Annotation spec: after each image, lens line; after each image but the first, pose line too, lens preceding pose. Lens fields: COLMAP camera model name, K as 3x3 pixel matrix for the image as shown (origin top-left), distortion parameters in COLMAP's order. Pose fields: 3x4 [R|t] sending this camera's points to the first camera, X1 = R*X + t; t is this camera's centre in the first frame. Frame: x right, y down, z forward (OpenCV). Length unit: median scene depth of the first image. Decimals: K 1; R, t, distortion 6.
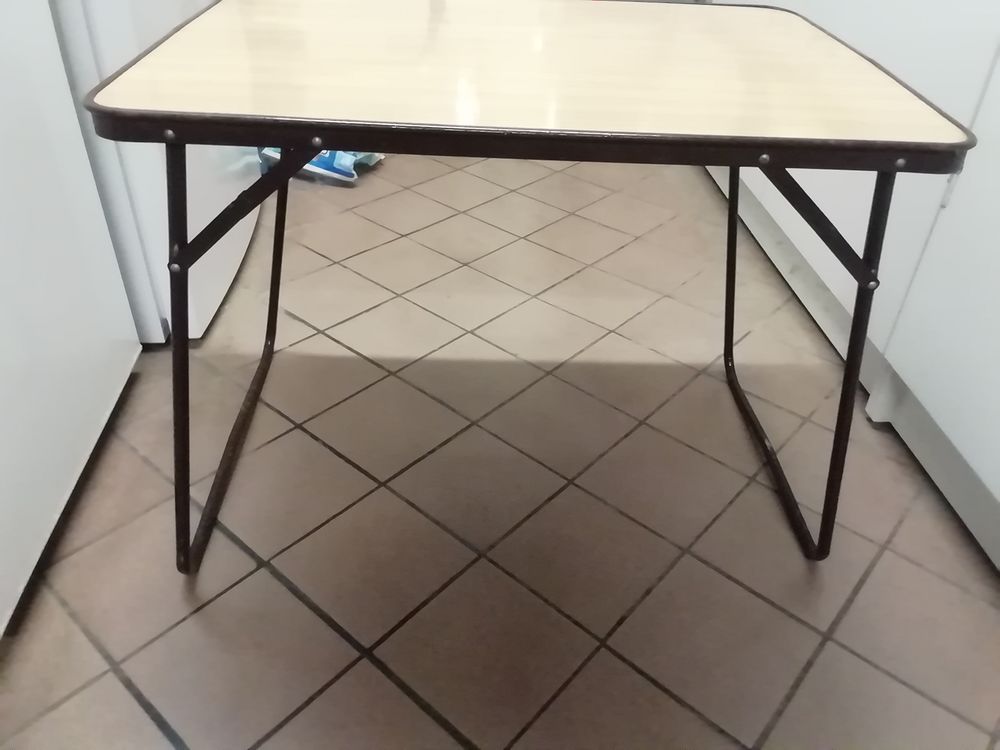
lens RADIAL K [[782.8, 0, 514.6], [0, 782.8, 371.4], [0, 0, 1]] dist [0.101666, -0.142332]
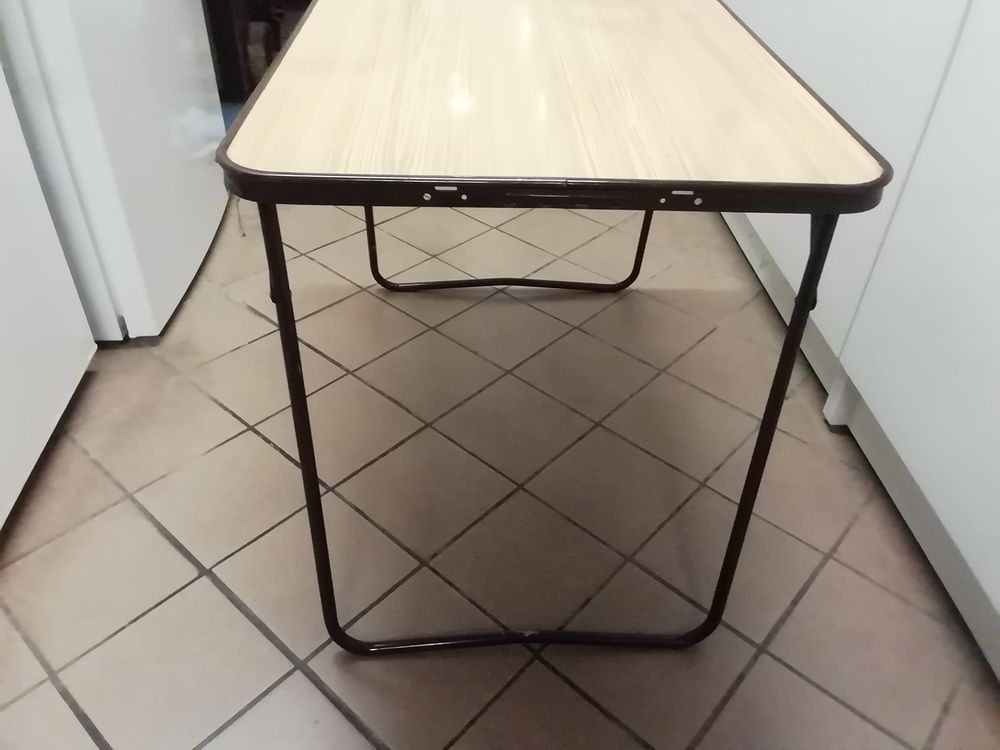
lens RADIAL K [[782.8, 0, 514.6], [0, 782.8, 371.4], [0, 0, 1]] dist [0.101666, -0.142332]
pose [[0.999920, 0.004210, -0.011924, 0.081236], [-0.003713, 0.999136, 0.041390, -0.051105], [0.012088, -0.041343, 0.999072, 0.006996]]
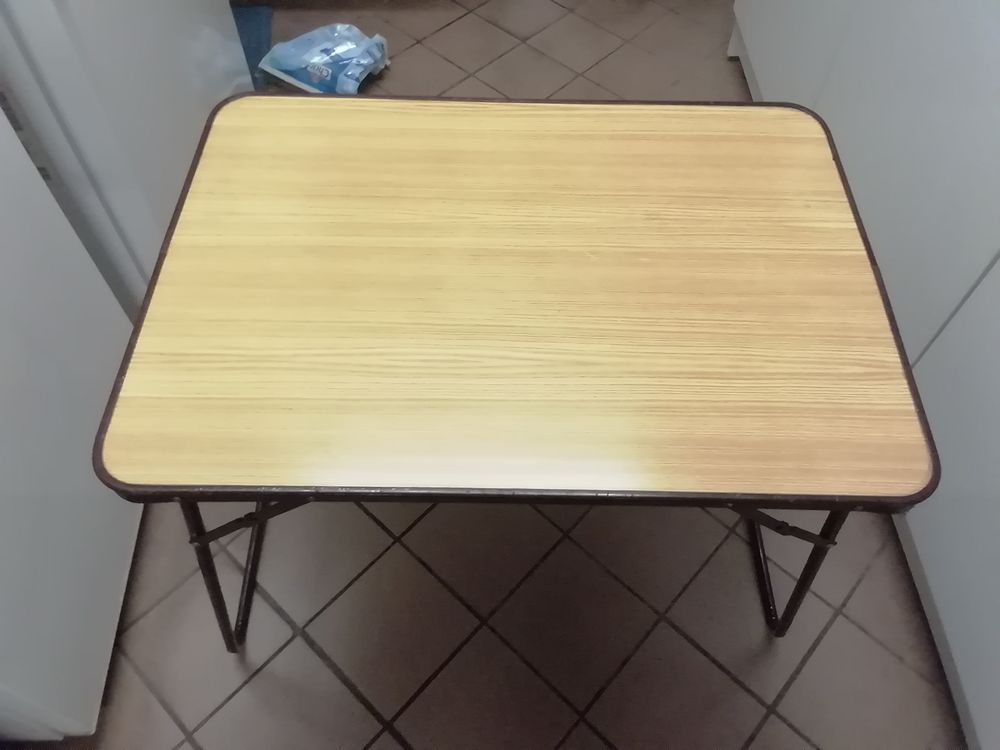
lens RADIAL K [[782.8, 0, 514.6], [0, 782.8, 371.4], [0, 0, 1]] dist [0.101666, -0.142332]
pose [[0.999178, 0.017055, -0.036771, 0.038507], [-0.003360, 0.938904, 0.344162, -0.494146], [0.040394, -0.343756, 0.938190, 0.033592]]
